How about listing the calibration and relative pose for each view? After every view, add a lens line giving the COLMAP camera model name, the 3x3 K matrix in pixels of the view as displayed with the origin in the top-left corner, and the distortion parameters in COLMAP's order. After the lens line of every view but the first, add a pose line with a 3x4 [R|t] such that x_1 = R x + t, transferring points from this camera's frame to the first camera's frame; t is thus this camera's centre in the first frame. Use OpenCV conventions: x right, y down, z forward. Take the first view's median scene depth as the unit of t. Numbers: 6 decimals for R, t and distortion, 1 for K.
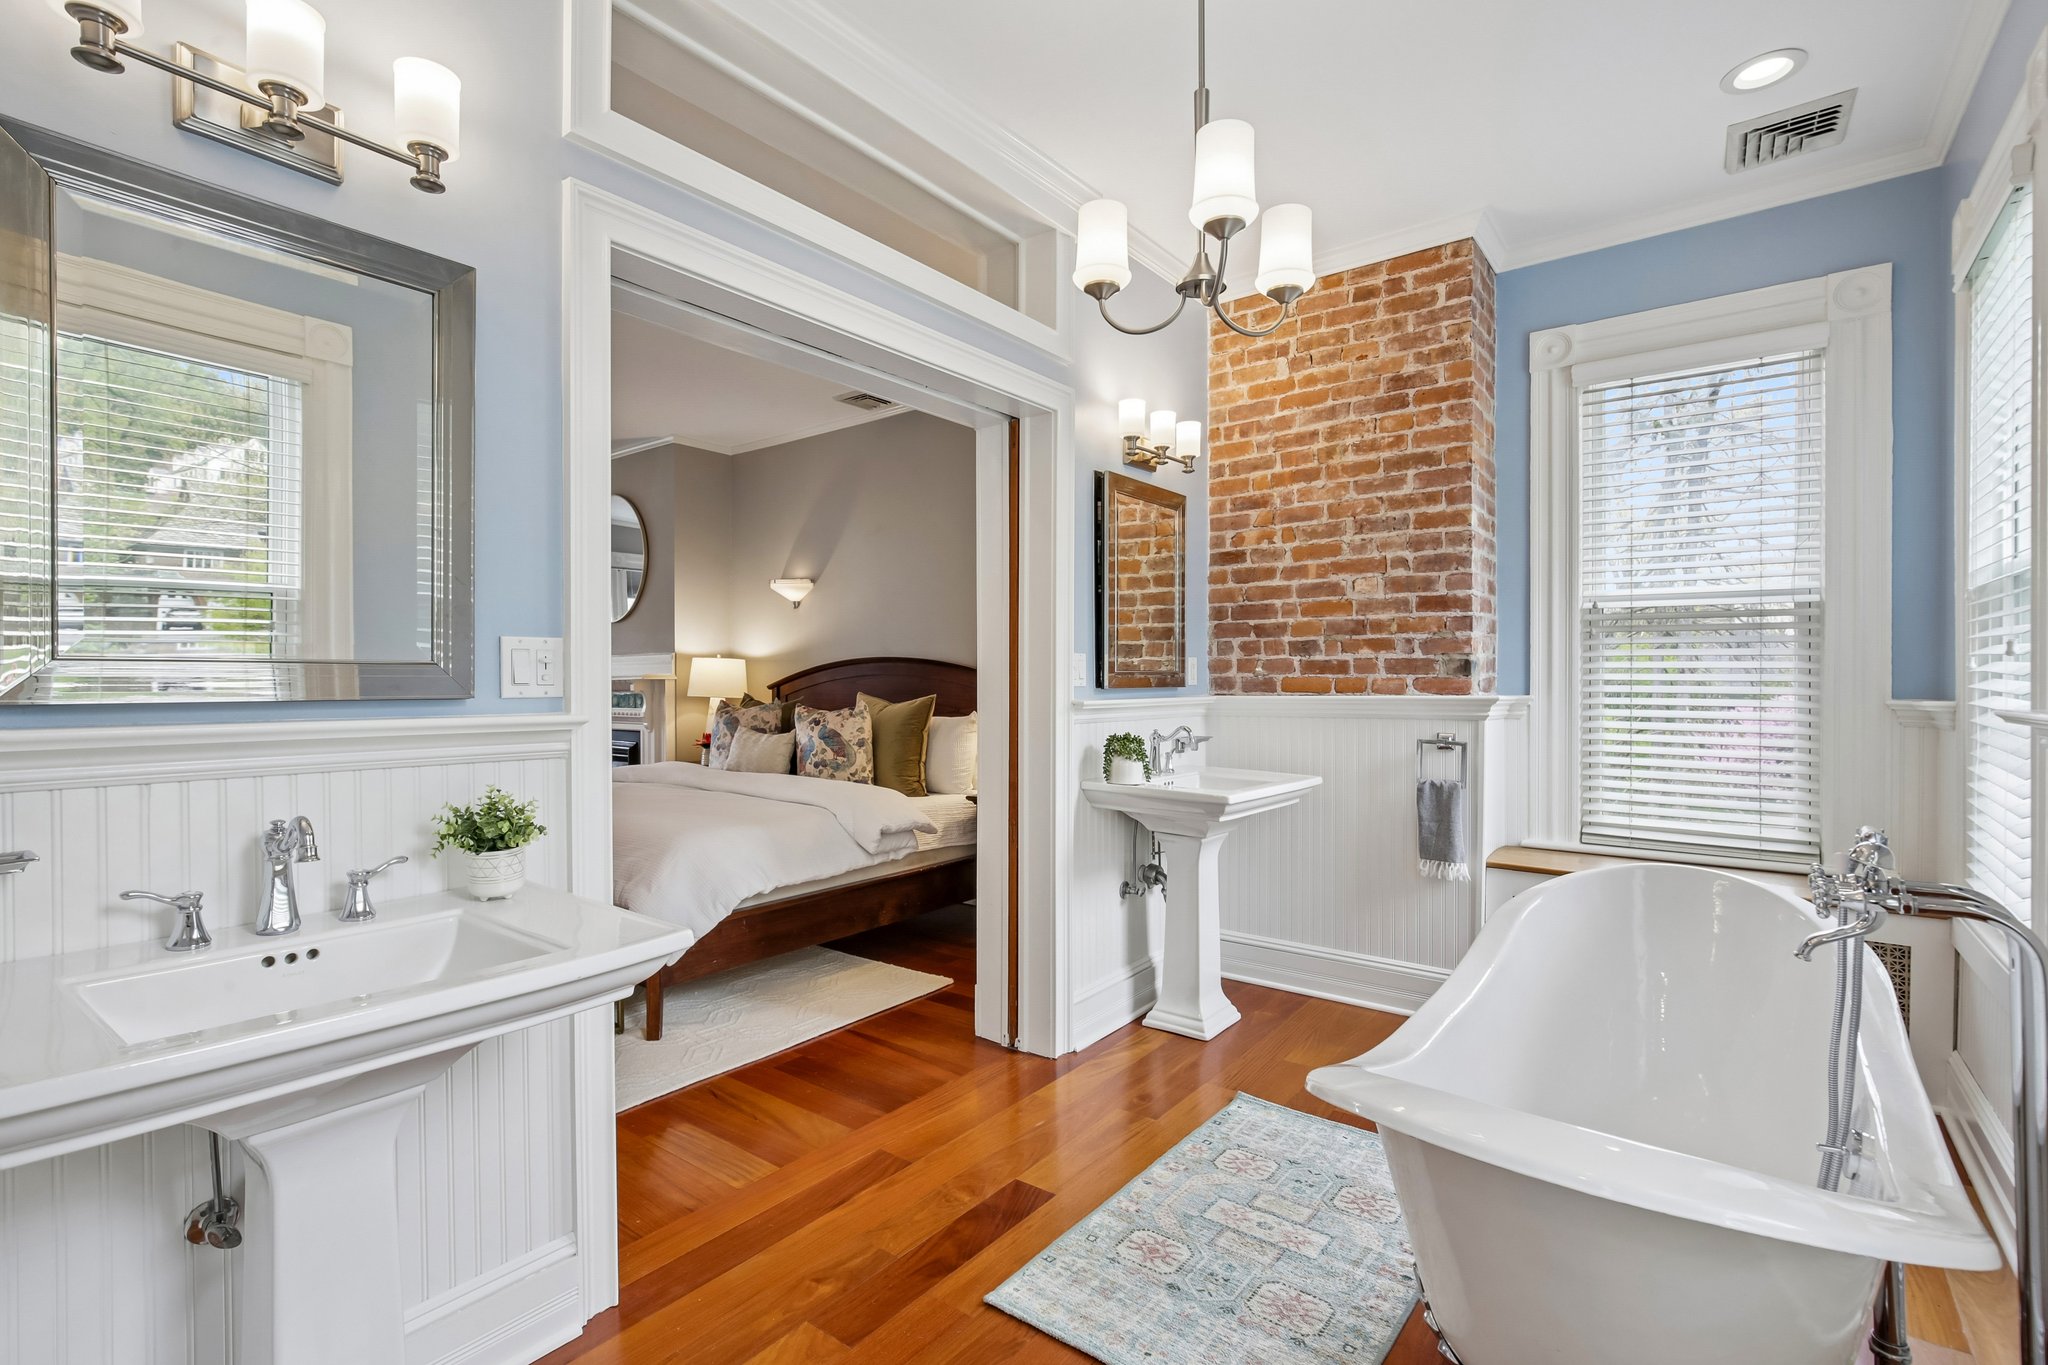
lens RADIAL K [[954.2, 0, 1031.0], [0, 954.2, 715.7], [0, 0, 1]] dist [-0.034727, 0.005731]
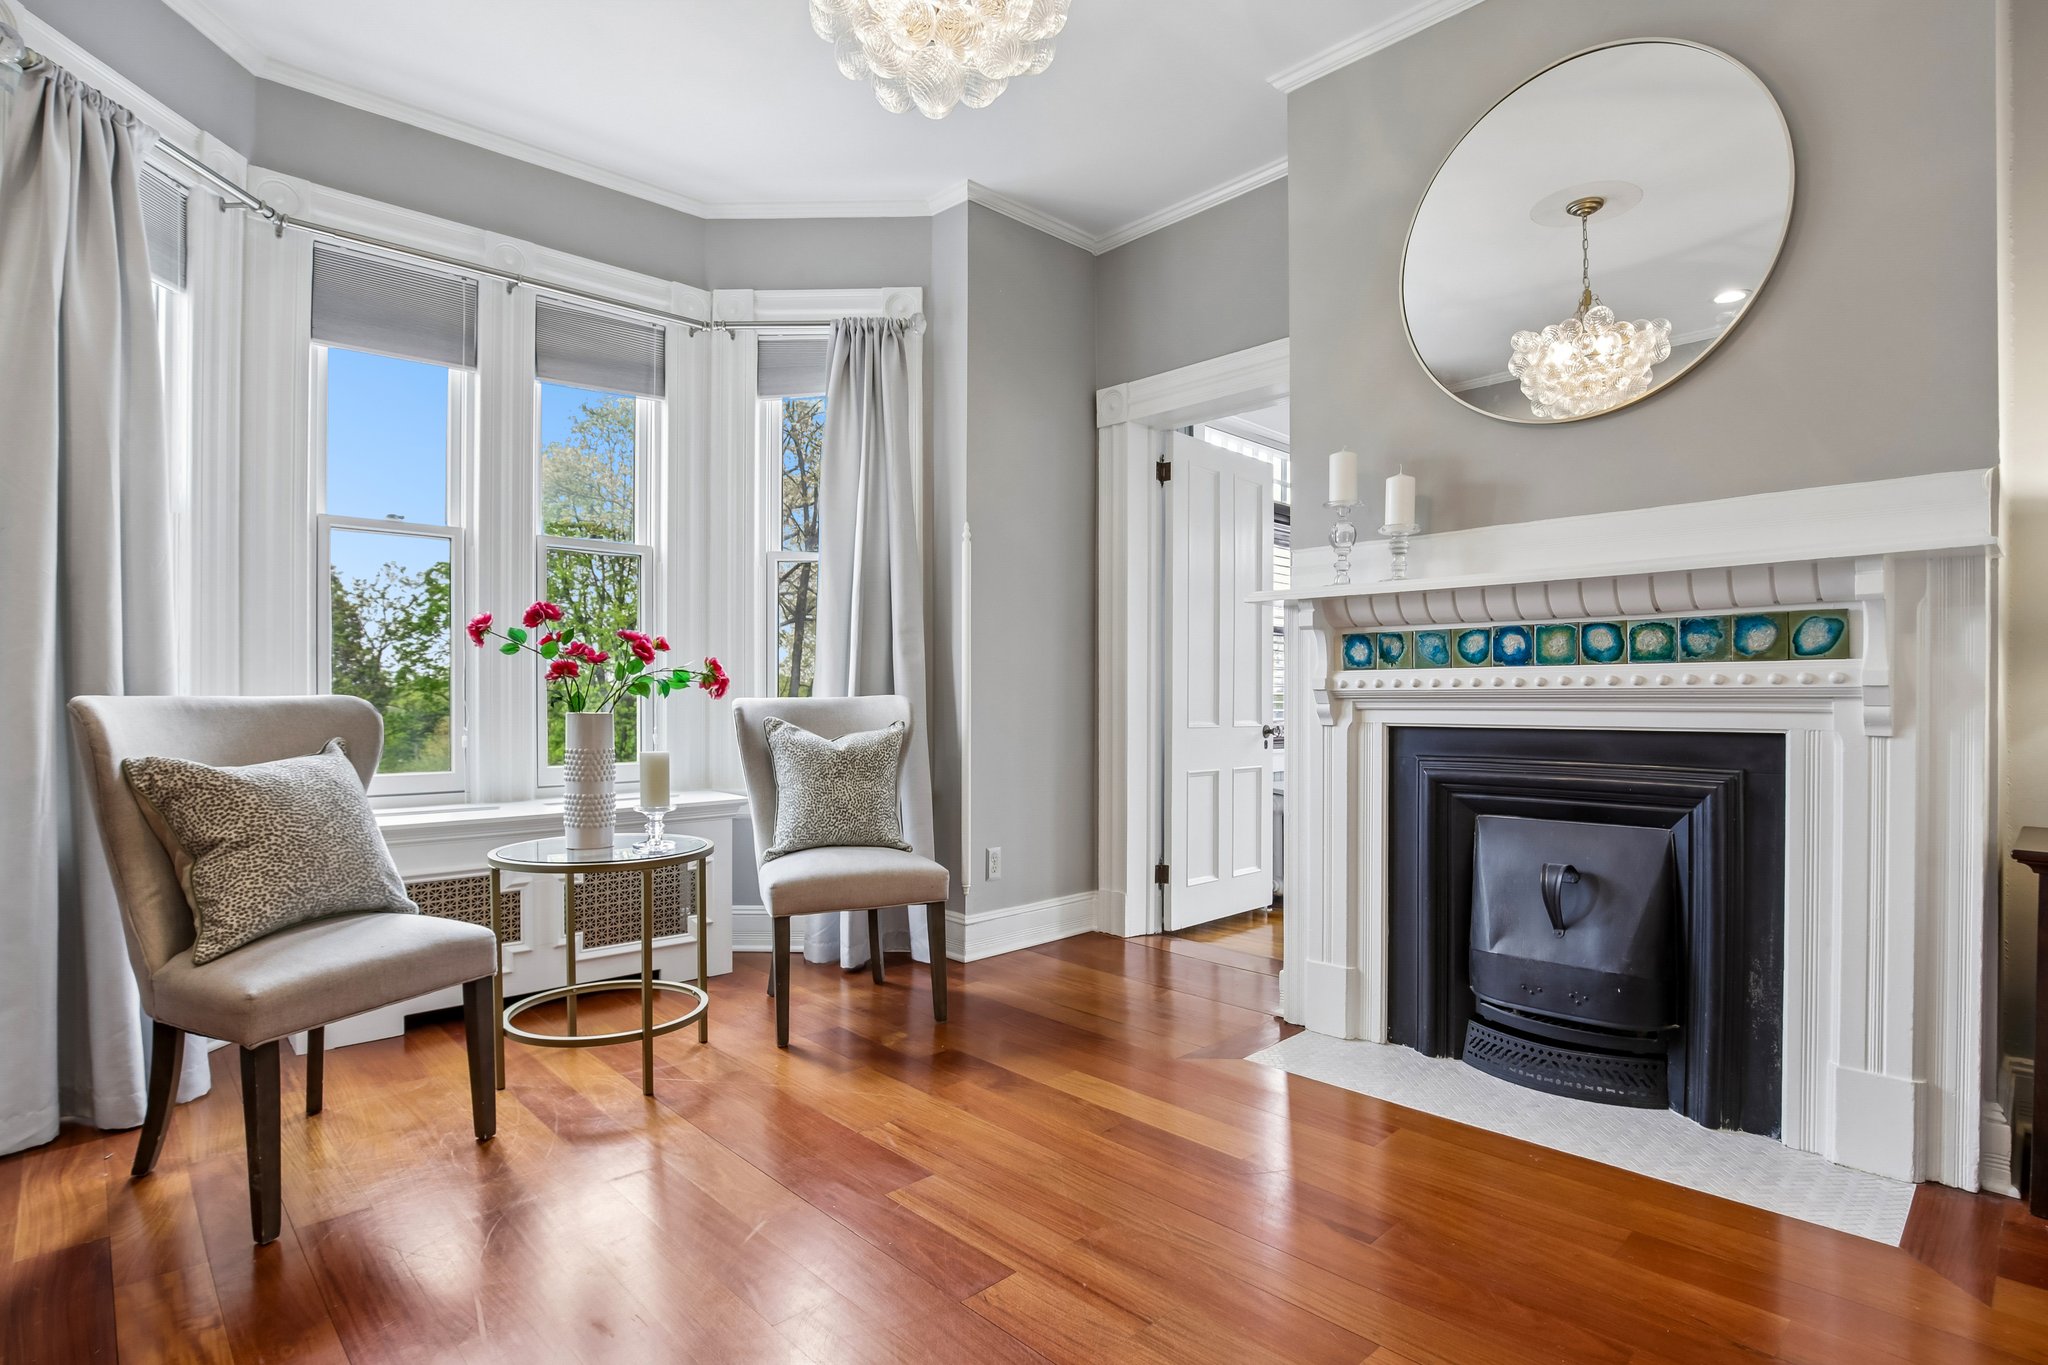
lens RADIAL K [[1018.4, 0, 1031.2], [0, 1018.4, 702.3], [0, 0, 1]] dist [-0.011372, 0.000366]
pose [[0.989332, -0.002299, -0.145660, -0.646066], [-0.002184, 0.999529, -0.030614, 0.017466], [0.145662, 0.030605, 0.988861, 0.670493]]
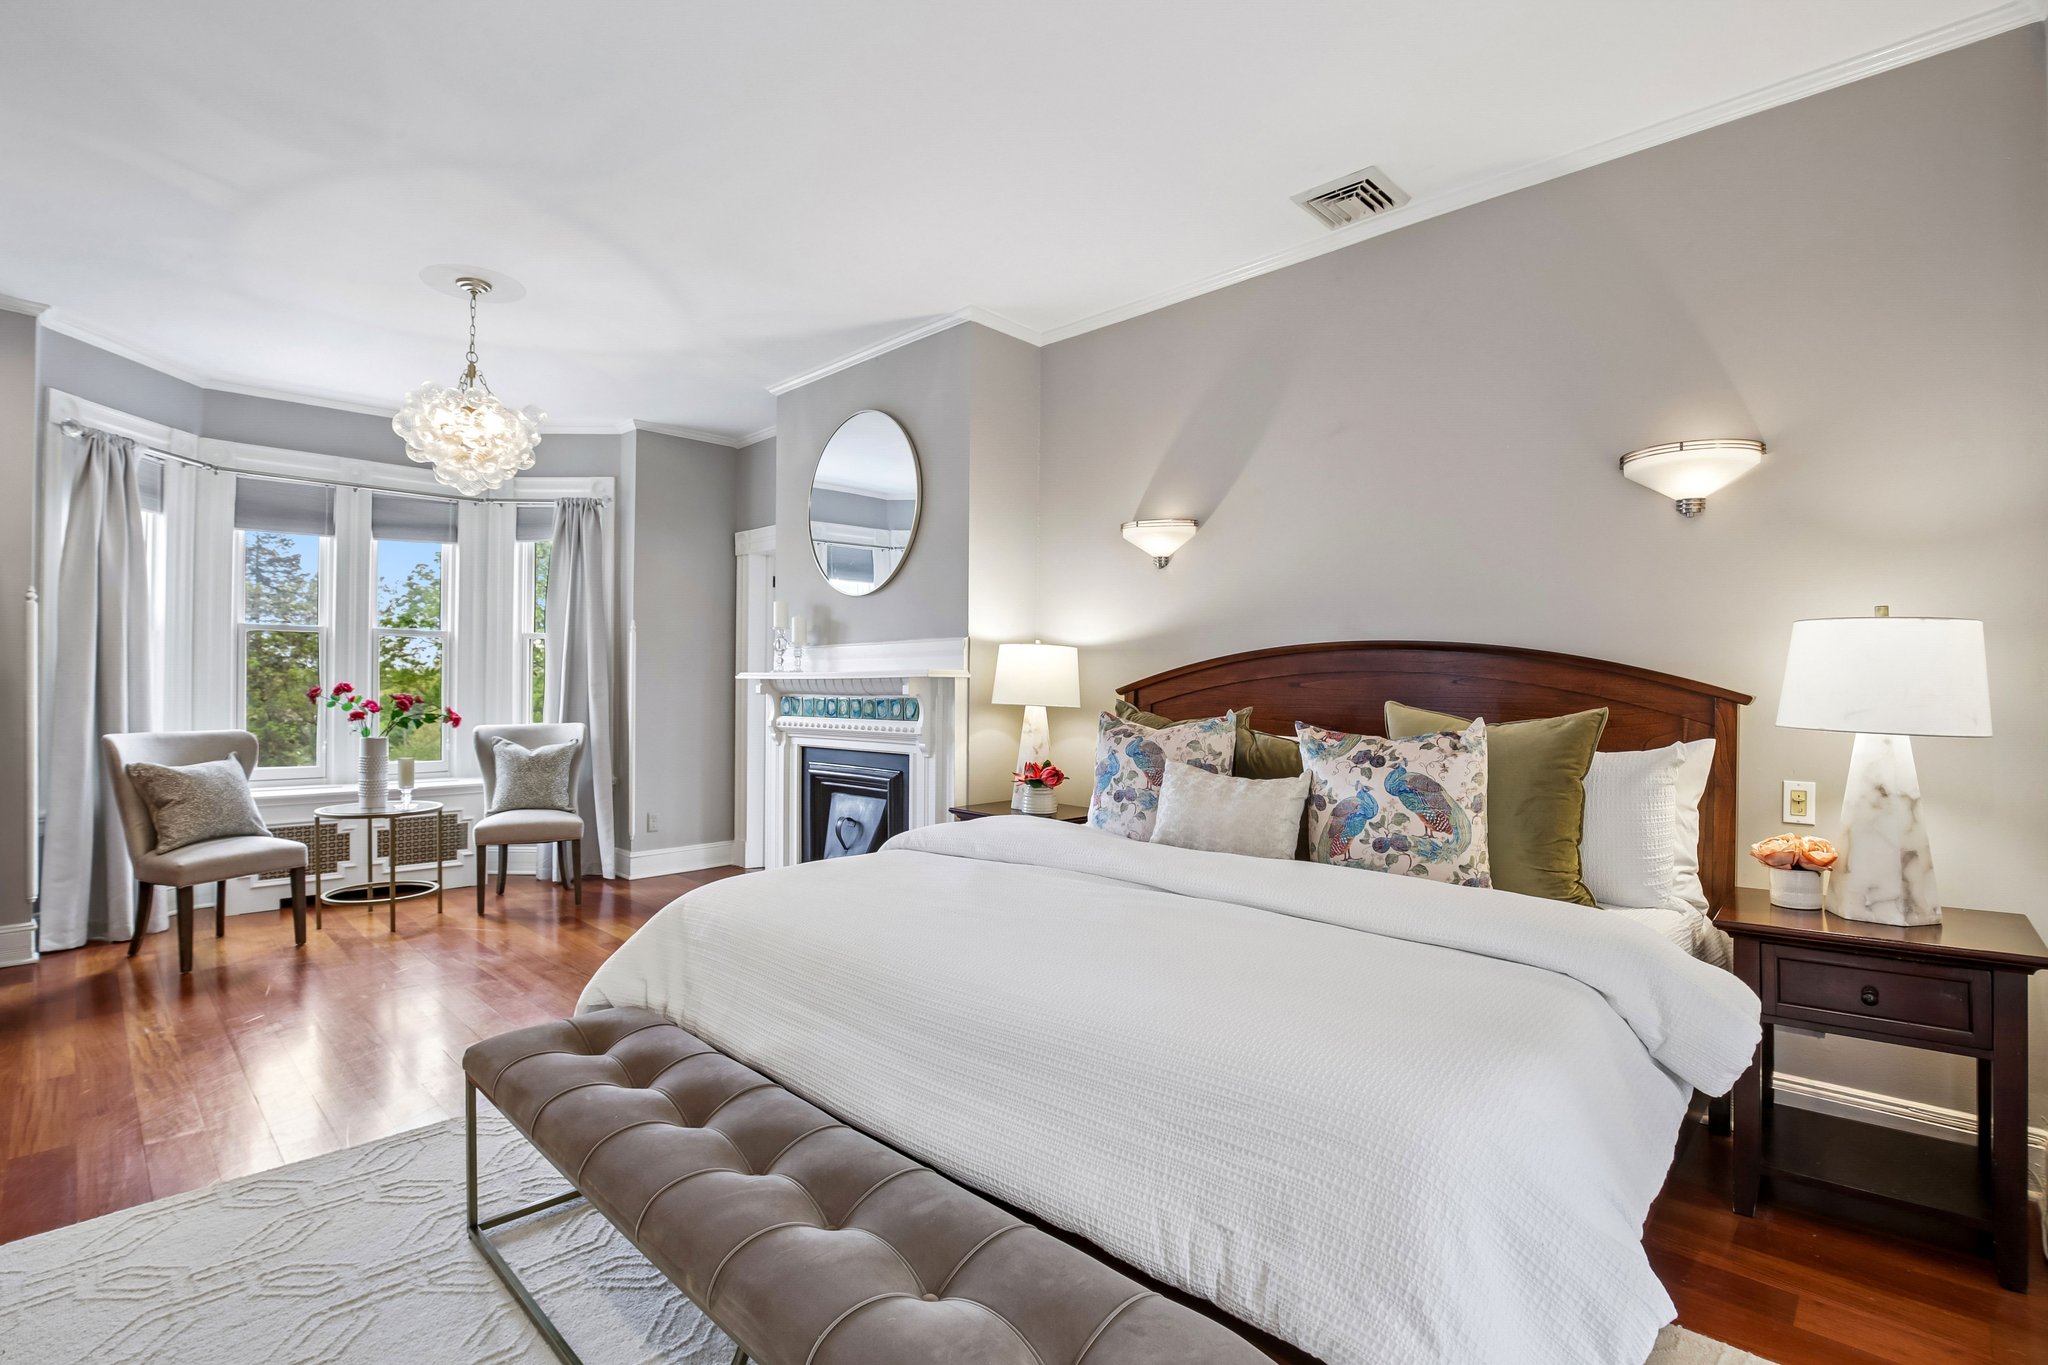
lens RADIAL K [[980.0, 0, 1024.0], [0, 980.0, 682.5], [0, 0, 1]] dist [-0.002098, -0.000048]
pose [[0.990769, 0.002322, -0.135543, -0.251606], [-0.007673, 0.999211, -0.038967, -0.009166], [0.135346, 0.039647, 0.990005, 0.341326]]
